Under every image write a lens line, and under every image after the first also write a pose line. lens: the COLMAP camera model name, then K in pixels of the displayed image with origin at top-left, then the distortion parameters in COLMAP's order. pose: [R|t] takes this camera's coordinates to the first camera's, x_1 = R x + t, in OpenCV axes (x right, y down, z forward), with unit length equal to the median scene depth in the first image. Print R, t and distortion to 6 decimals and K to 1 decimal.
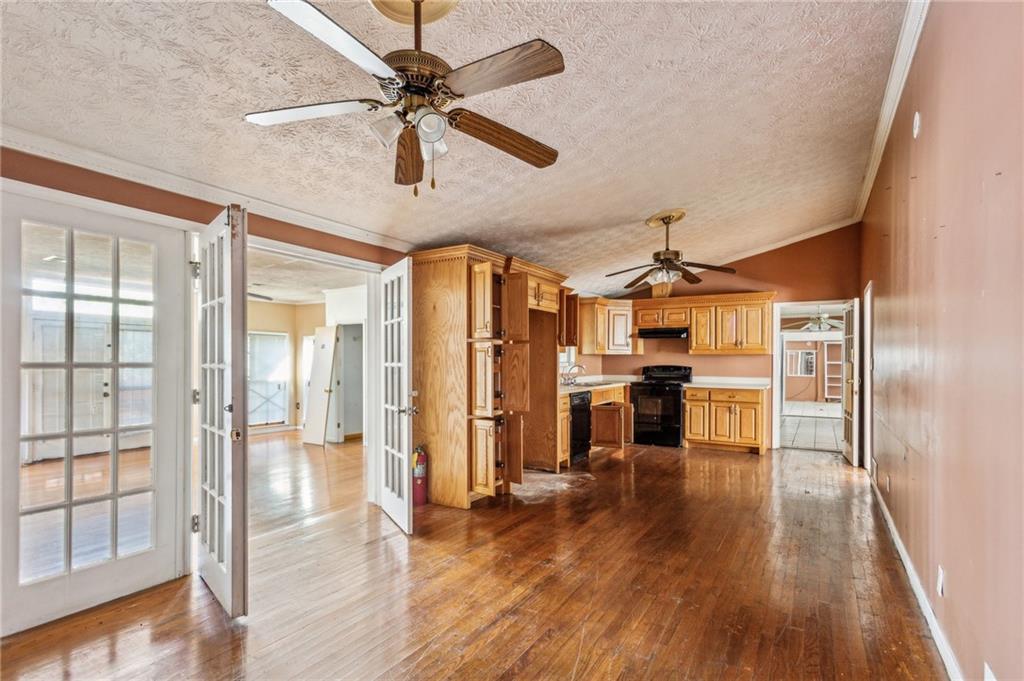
lens RADIAL K [[483.6, 0, 518.4], [0, 483.6, 362.5], [0, 0, 1]] dist [-0.018651, 0.000098]
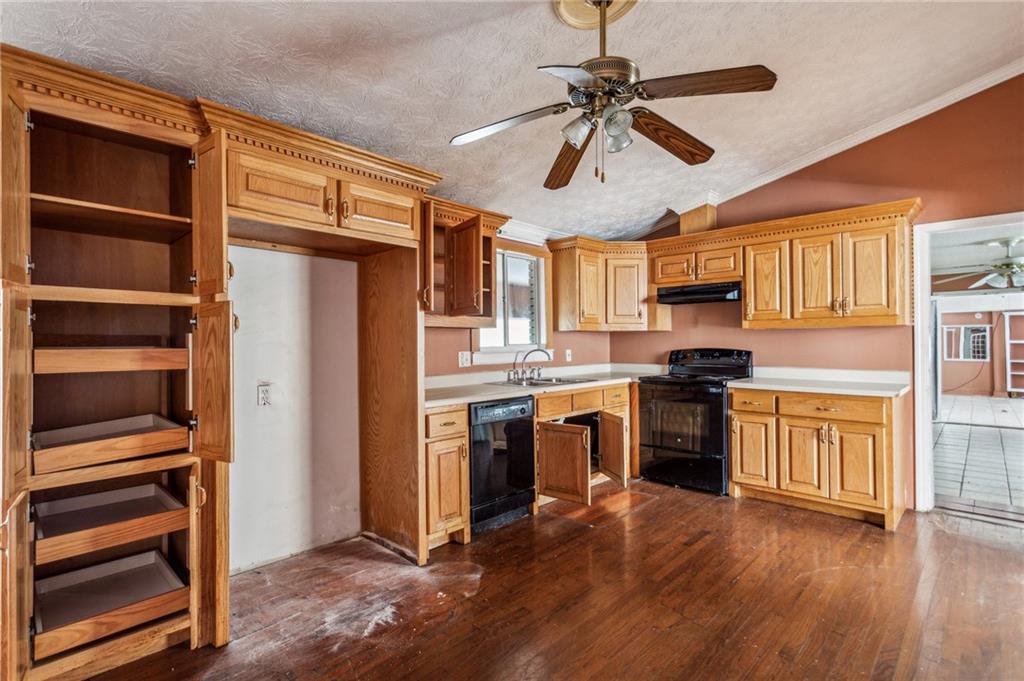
lens RADIAL K [[490.2, 0, 512.0], [0, 490.2, 340.5], [0, 0, 1]] dist [0.003532, 0.000398]
pose [[0.978334, -0.008784, -0.206848, 0.212240], [0.006949, 0.999930, -0.009595, 0.000535], [0.206917, 0.007950, 0.978326, 0.389283]]
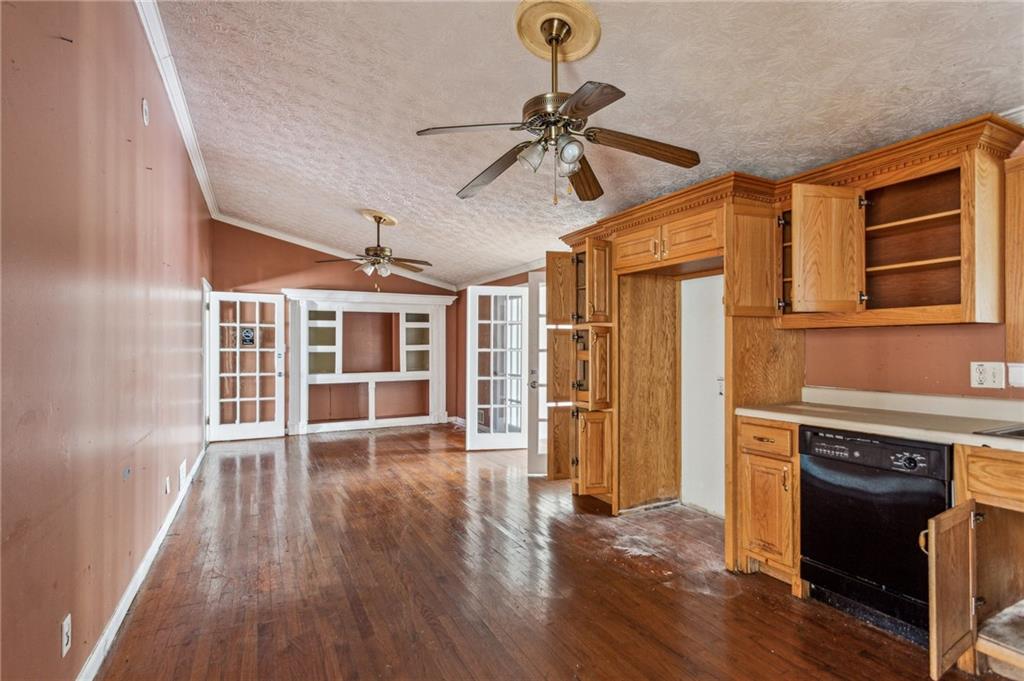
lens RADIAL K [[496.1, 0, 512.0], [0, 496.1, 340.5], [0, 0, 1]] dist [-0.000189, -0.000004]
pose [[-0.515597, -0.012670, -0.856737, 0.486508], [-0.000700, 0.999897, -0.014366, -0.002015], [0.856831, -0.006808, -0.515553, 0.808286]]
